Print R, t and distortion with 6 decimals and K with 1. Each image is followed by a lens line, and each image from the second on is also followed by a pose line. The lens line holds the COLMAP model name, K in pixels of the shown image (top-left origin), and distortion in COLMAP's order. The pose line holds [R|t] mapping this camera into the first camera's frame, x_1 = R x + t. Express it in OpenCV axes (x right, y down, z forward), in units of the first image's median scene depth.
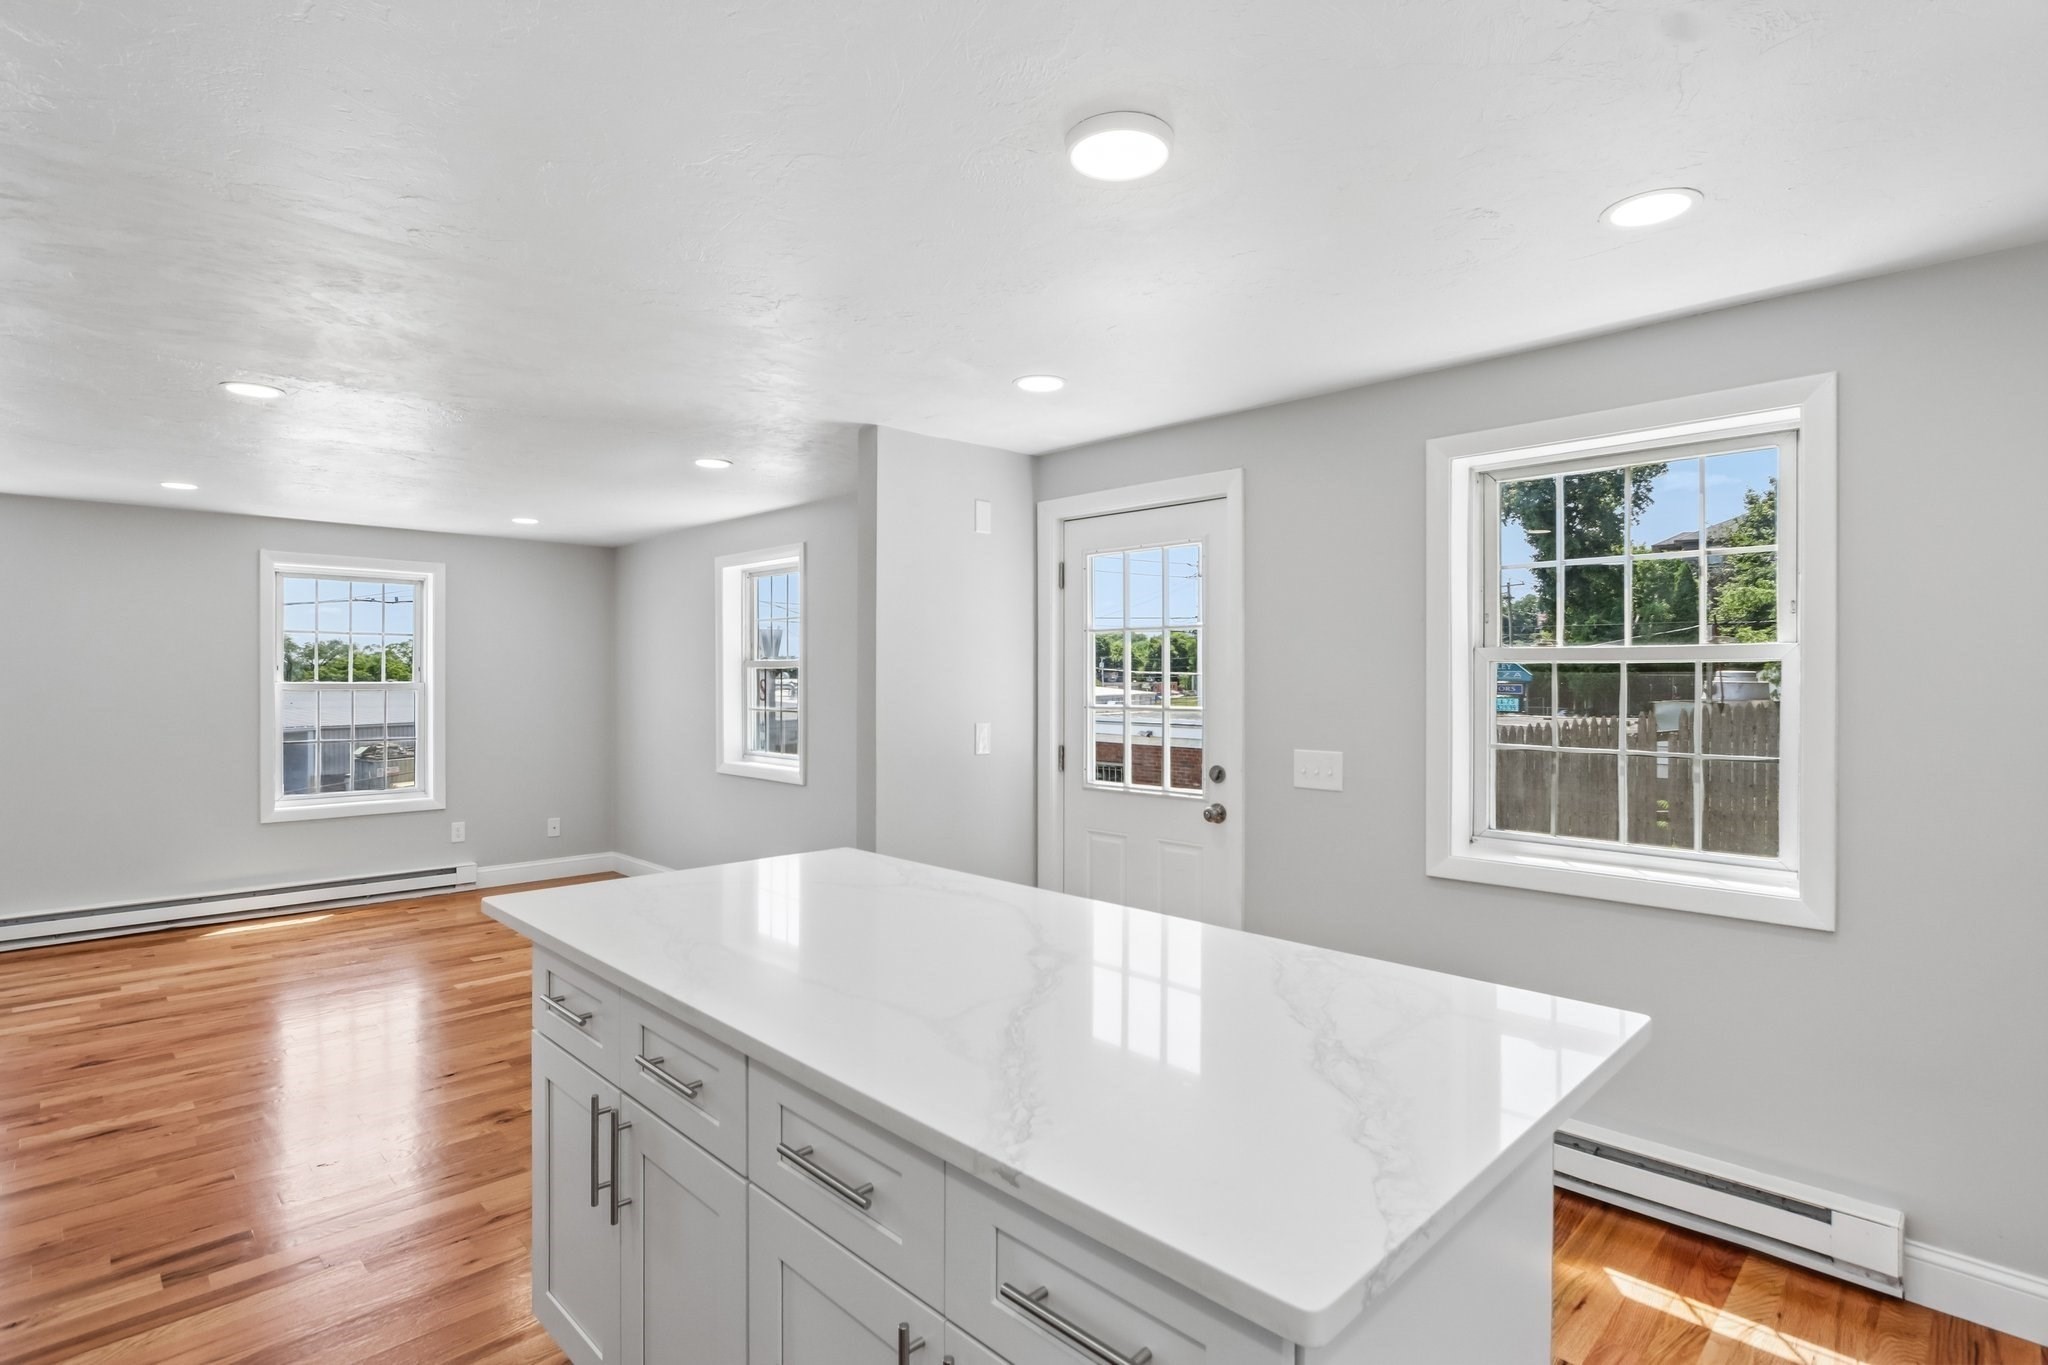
lens RADIAL K [[1004.5, 0, 988.9], [0, 1004.5, 673.8], [0, 0, 1]] dist [-0.016115, 0.000949]
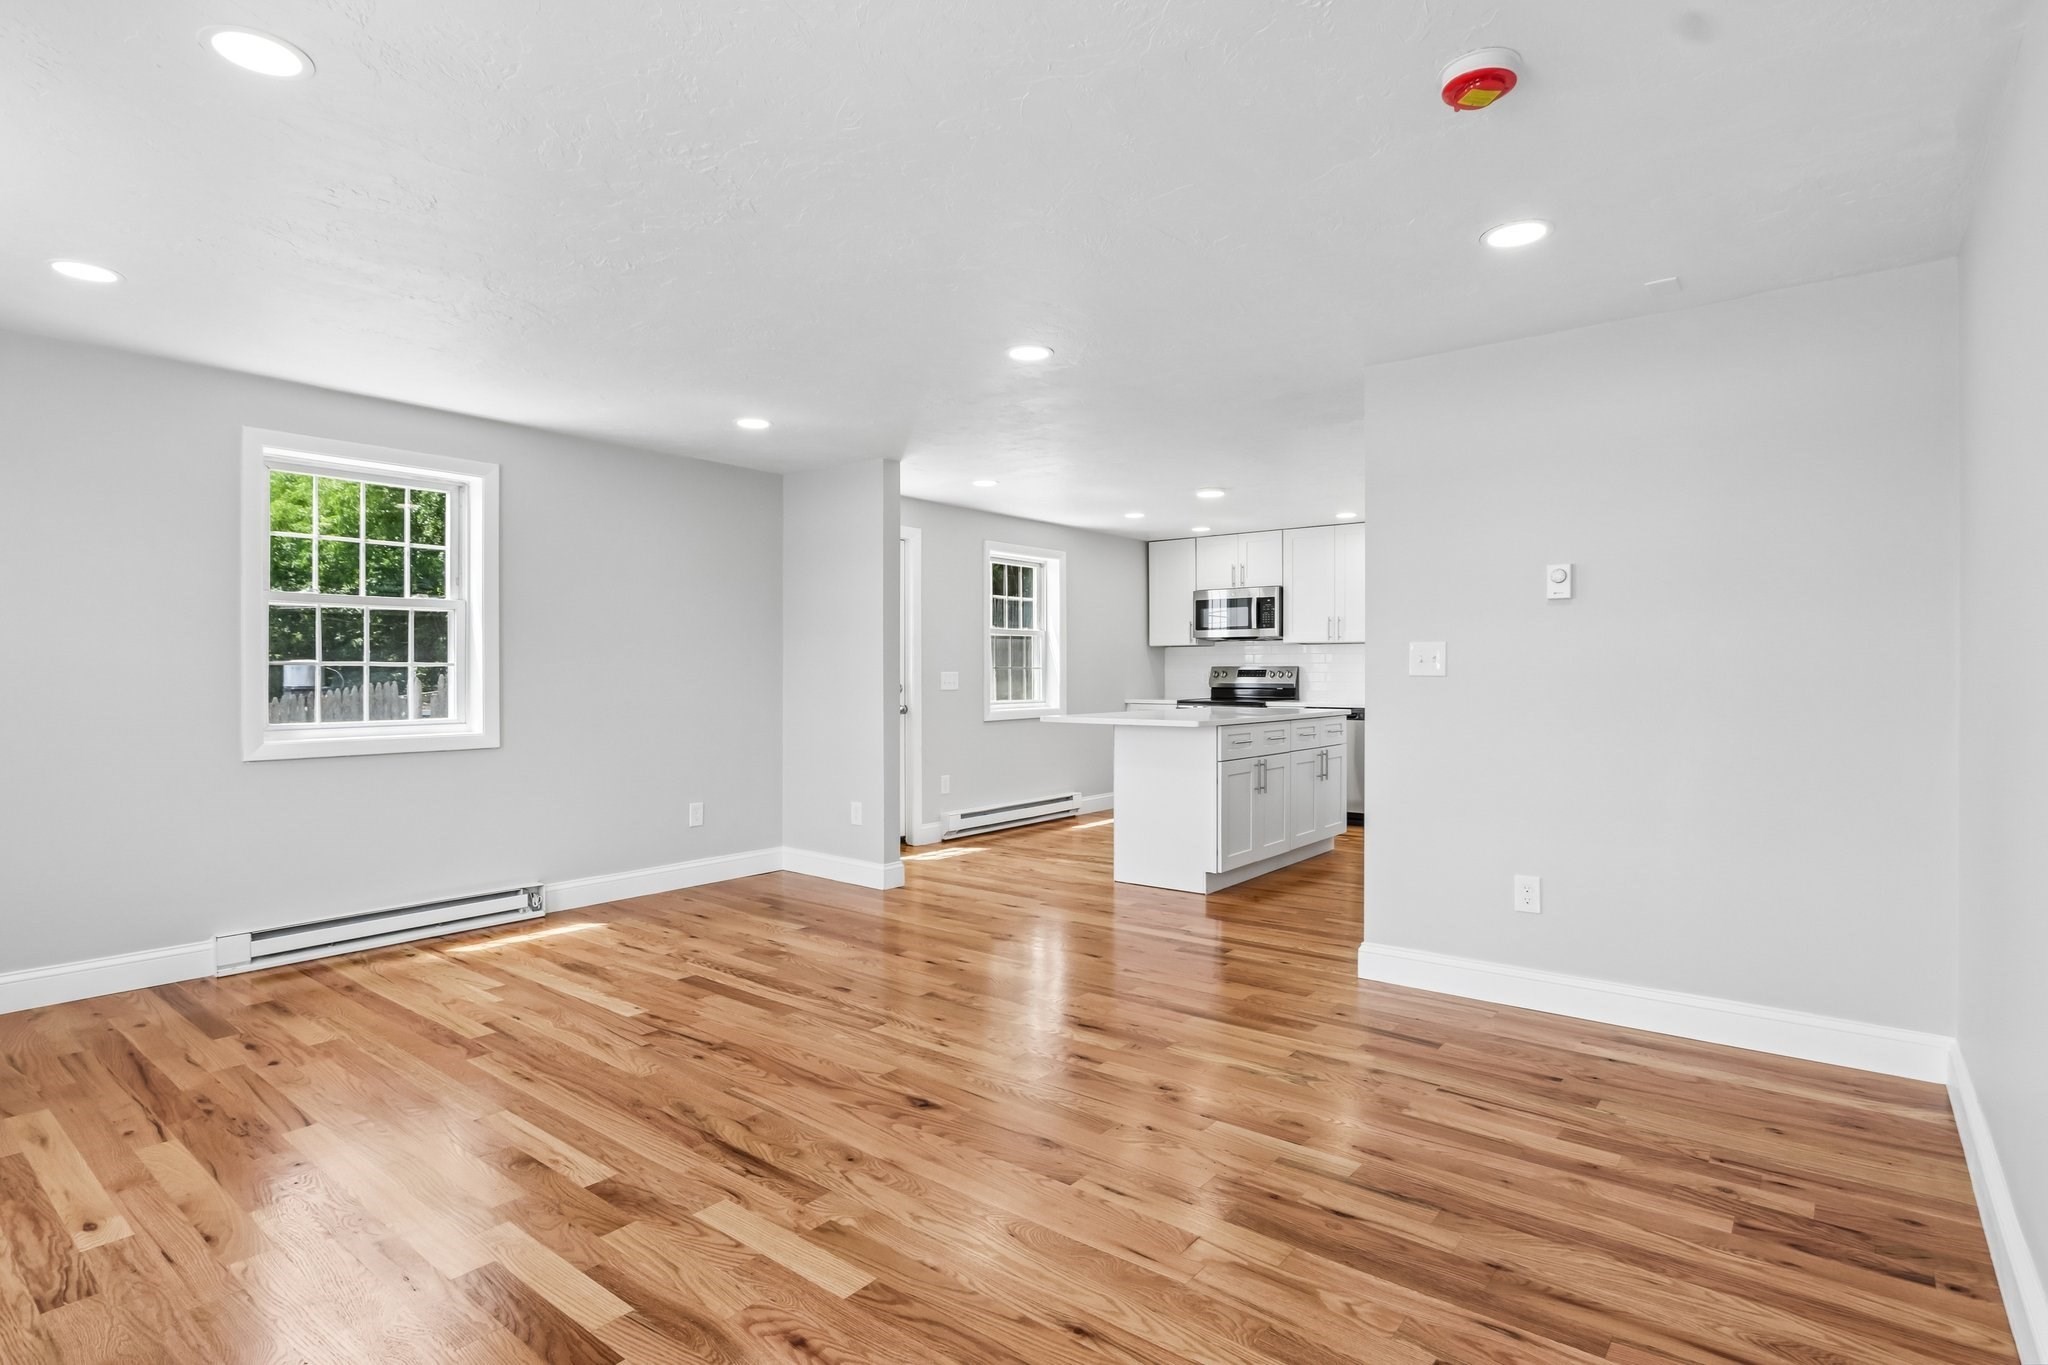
lens RADIAL K [[1004.5, 0, 988.9], [0, 1004.5, 673.8], [0, 0, 1]] dist [-0.016115, 0.000949]
pose [[-0.078617, -0.004799, 0.996893, -1.361996], [-0.000509, 0.999988, 0.004773, 0.053666], [-0.996905, -0.000132, -0.078618, 0.825388]]
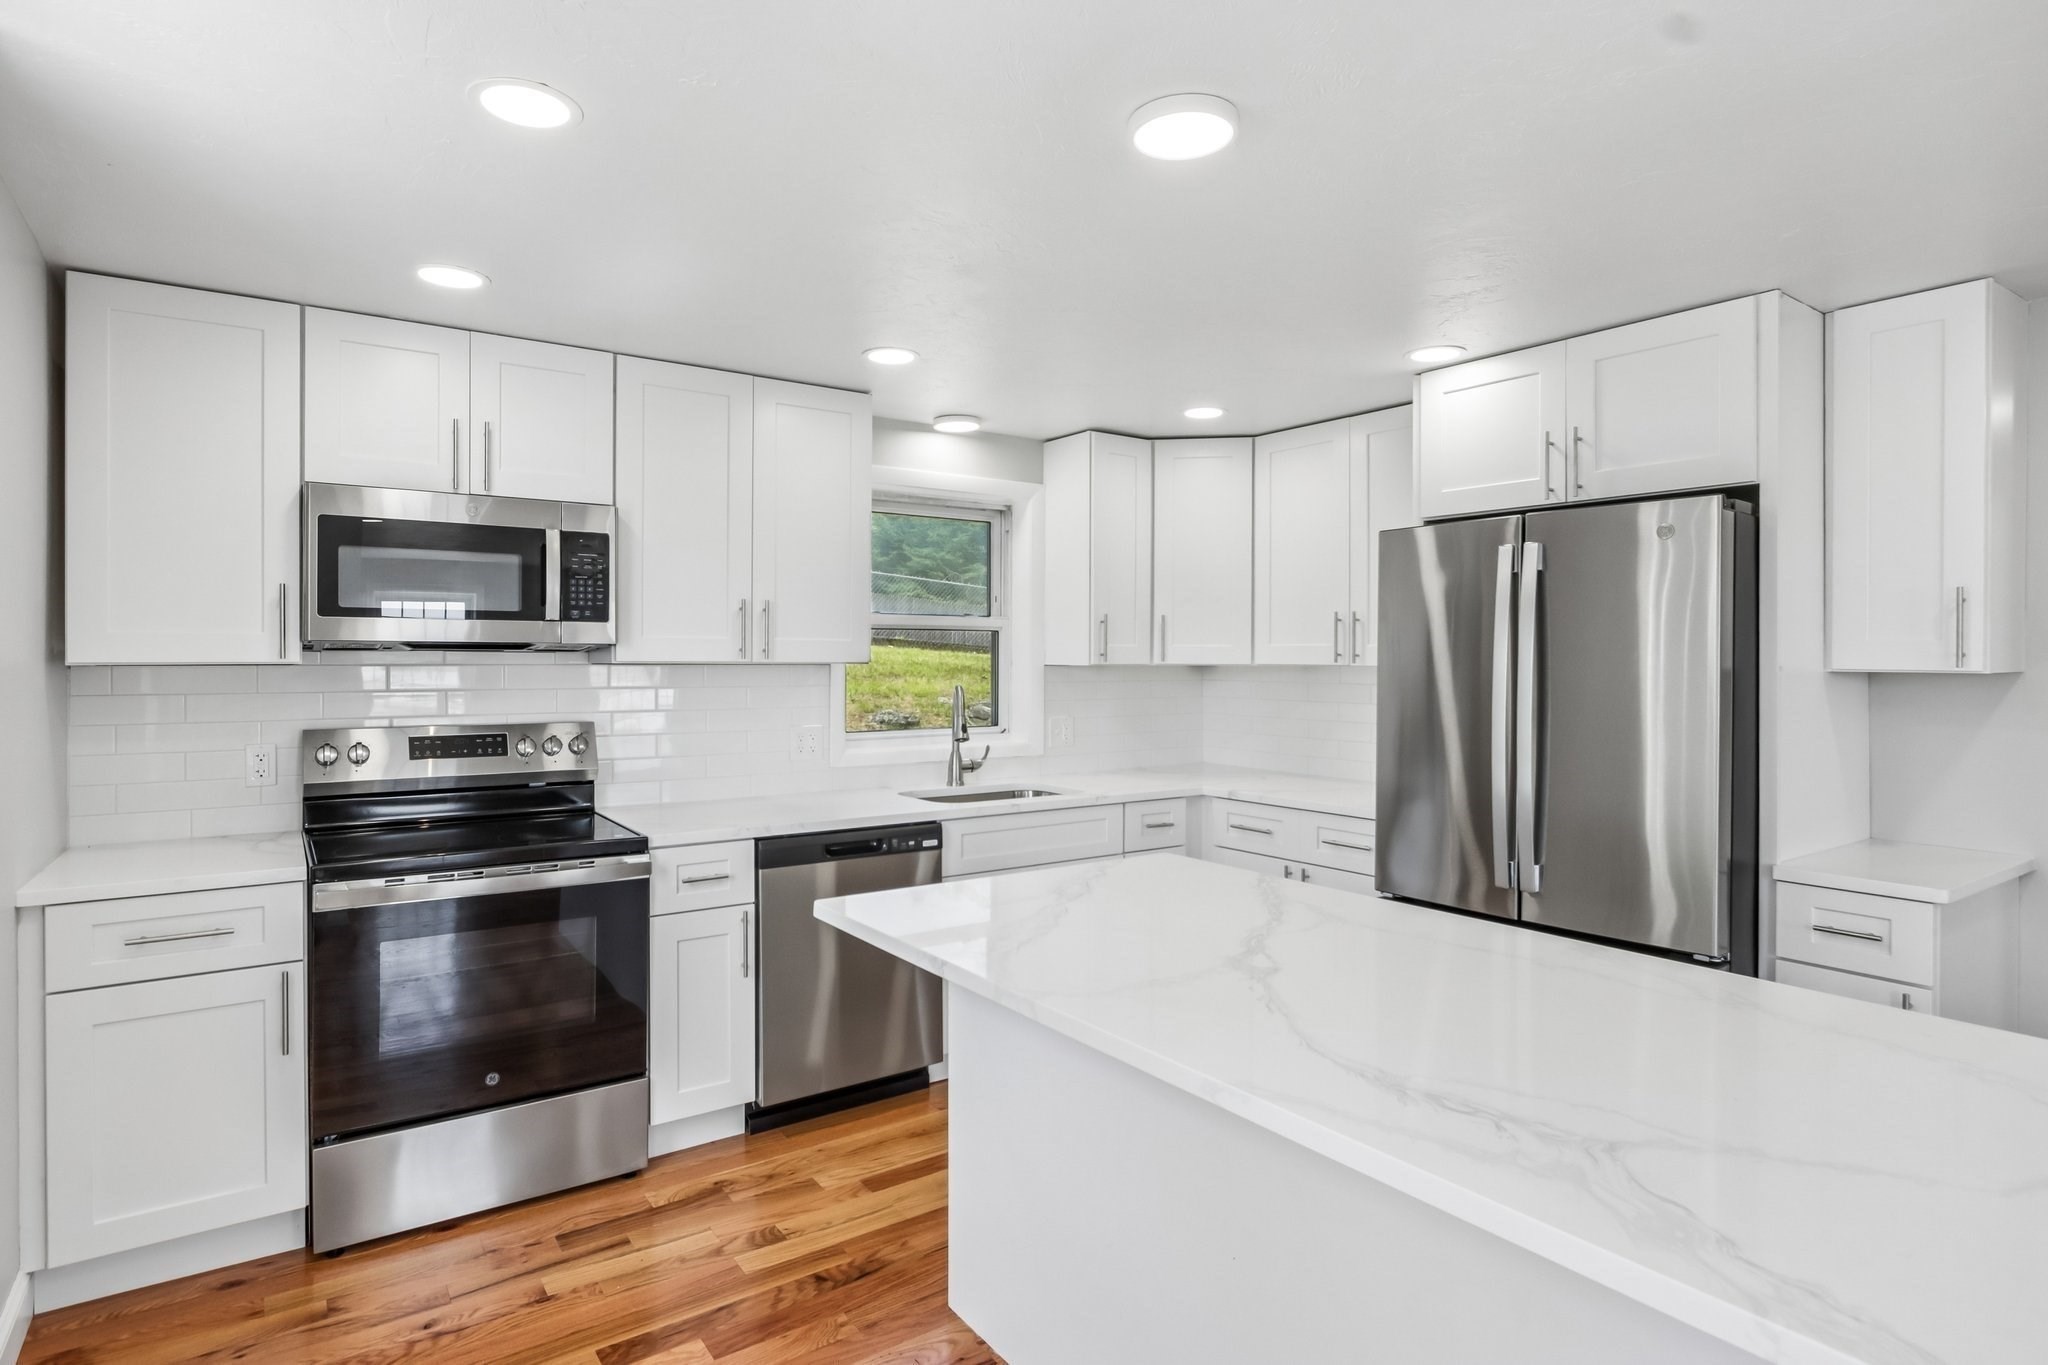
lens RADIAL K [[984.9, 0, 963.1], [0, 984.9, 662.4], [0, 0, 1]] dist [-0.001533, 0.000762]
pose [[-0.979061, -0.001900, 0.203557, 0.081381], [-0.001295, 0.999994, 0.003109, 0.002277], [-0.203562, 0.002781, -0.979058, 0.754387]]
